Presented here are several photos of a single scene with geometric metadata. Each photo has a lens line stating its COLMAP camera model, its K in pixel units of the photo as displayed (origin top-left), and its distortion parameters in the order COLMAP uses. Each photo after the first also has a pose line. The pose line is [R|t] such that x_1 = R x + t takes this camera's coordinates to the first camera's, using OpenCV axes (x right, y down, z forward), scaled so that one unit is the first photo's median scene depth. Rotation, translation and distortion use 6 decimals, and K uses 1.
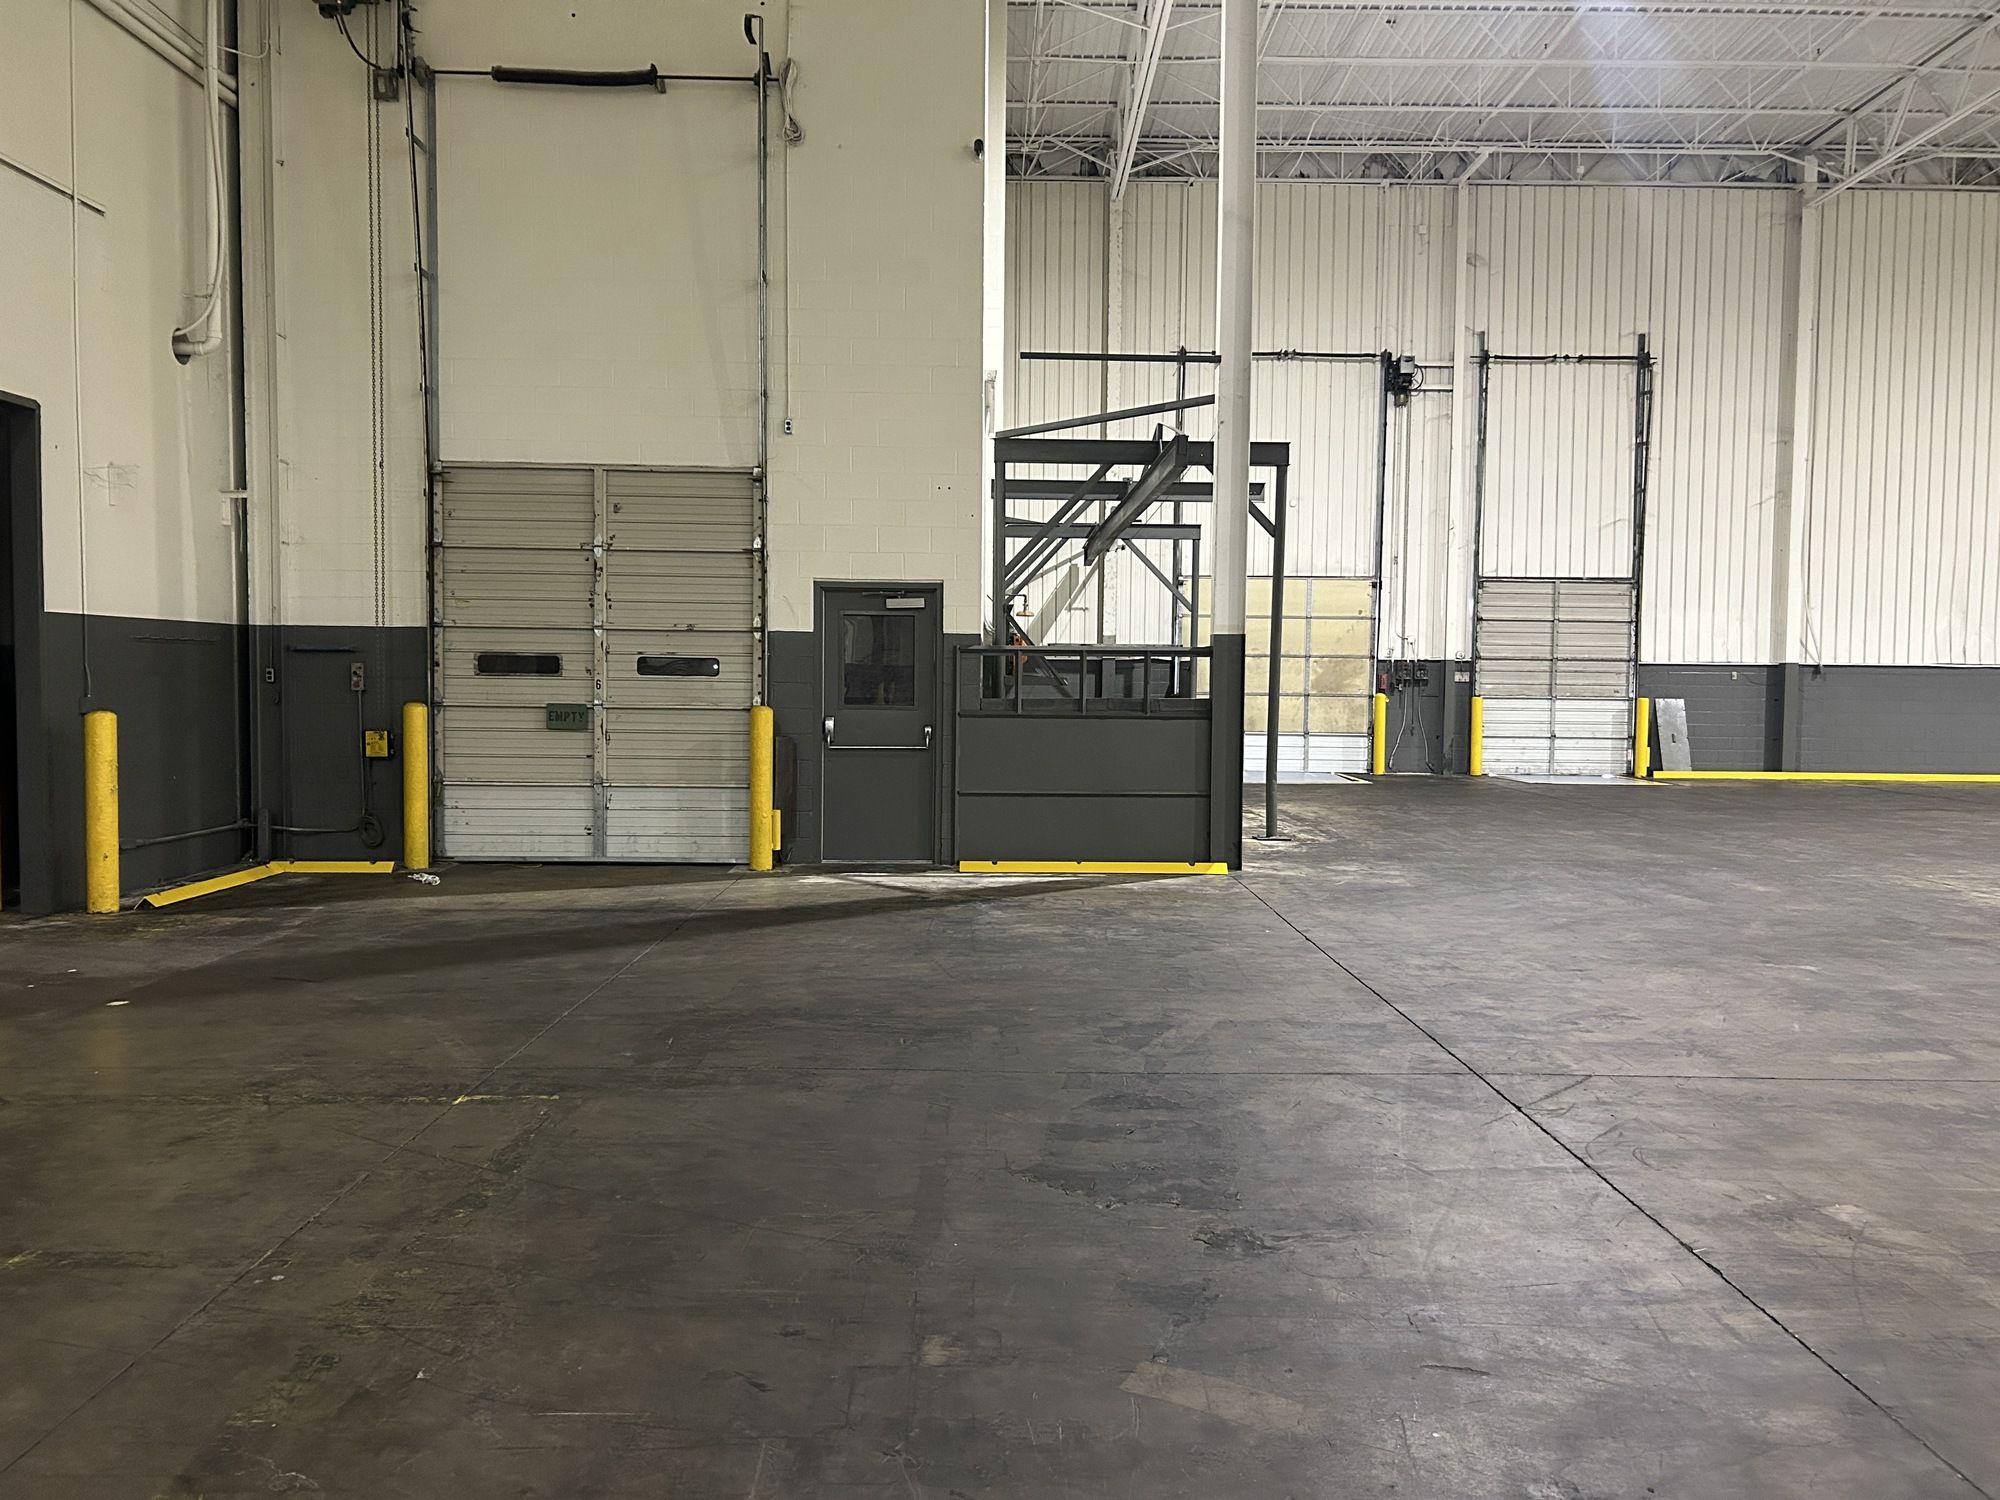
lens RADIAL K [[1496.2, 0, 996.6], [0, 1496.2, 753.9], [0, 0, 1]] dist [0.046999, -0.049554]
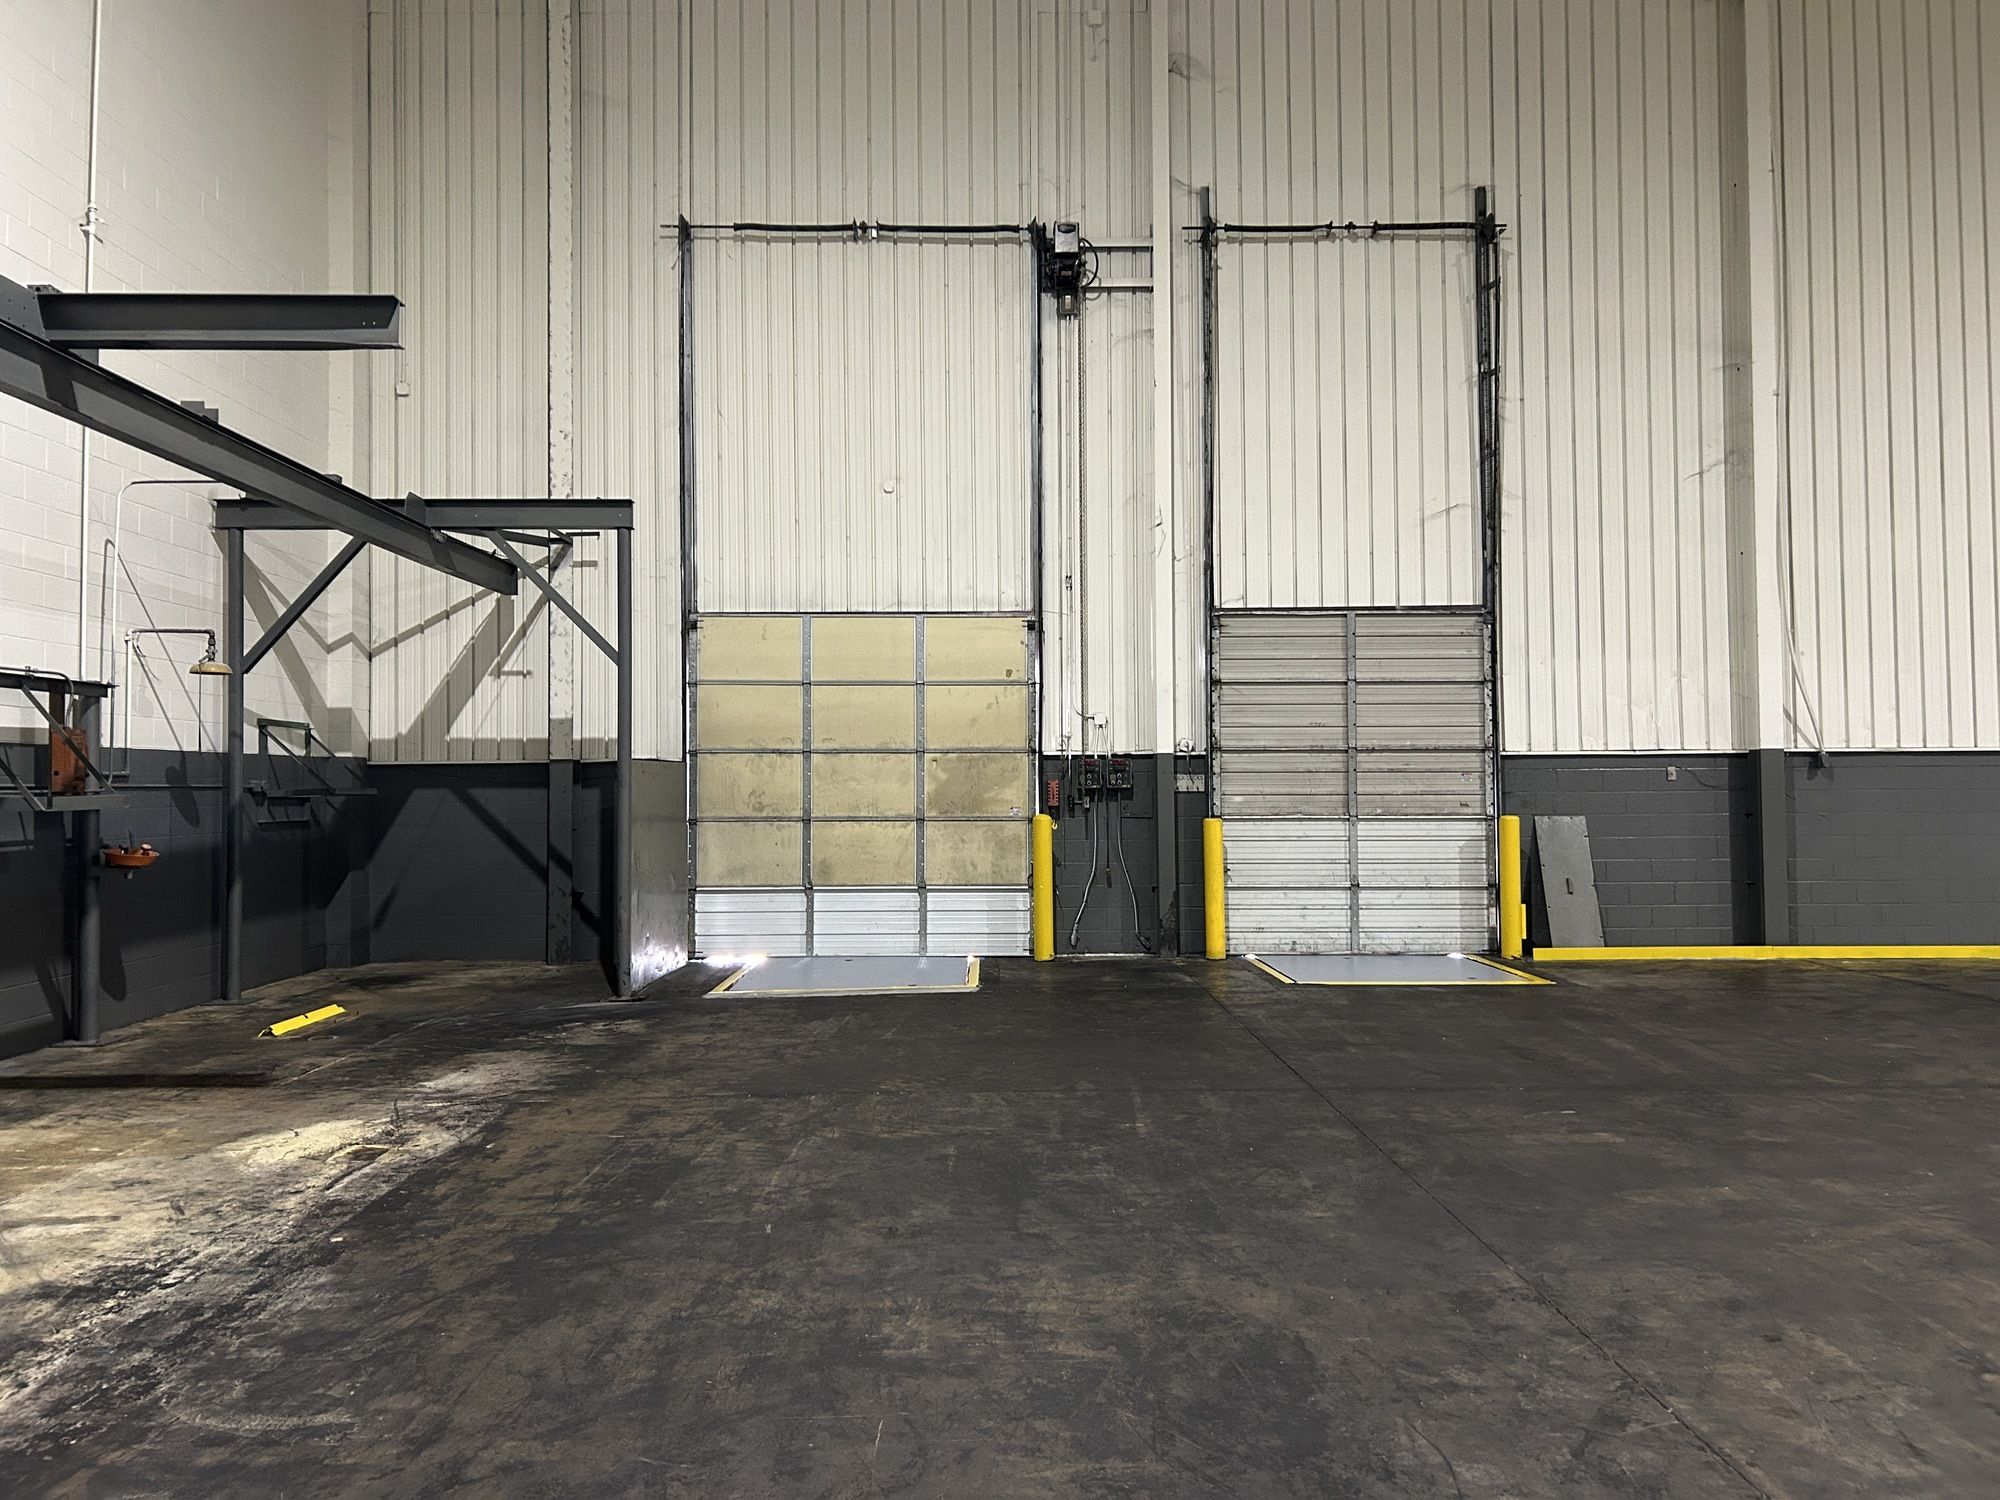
lens RADIAL K [[1496.2, 0, 947.4], [0, 1496.2, 762.3], [0, 0, 1]] dist [0.046999, -0.049554]
pose [[0.999831, -0.017252, -0.006388, 0.222223], [0.016744, 0.997230, -0.072474, -0.019626], [0.007621, 0.072355, 0.997350, 0.434913]]
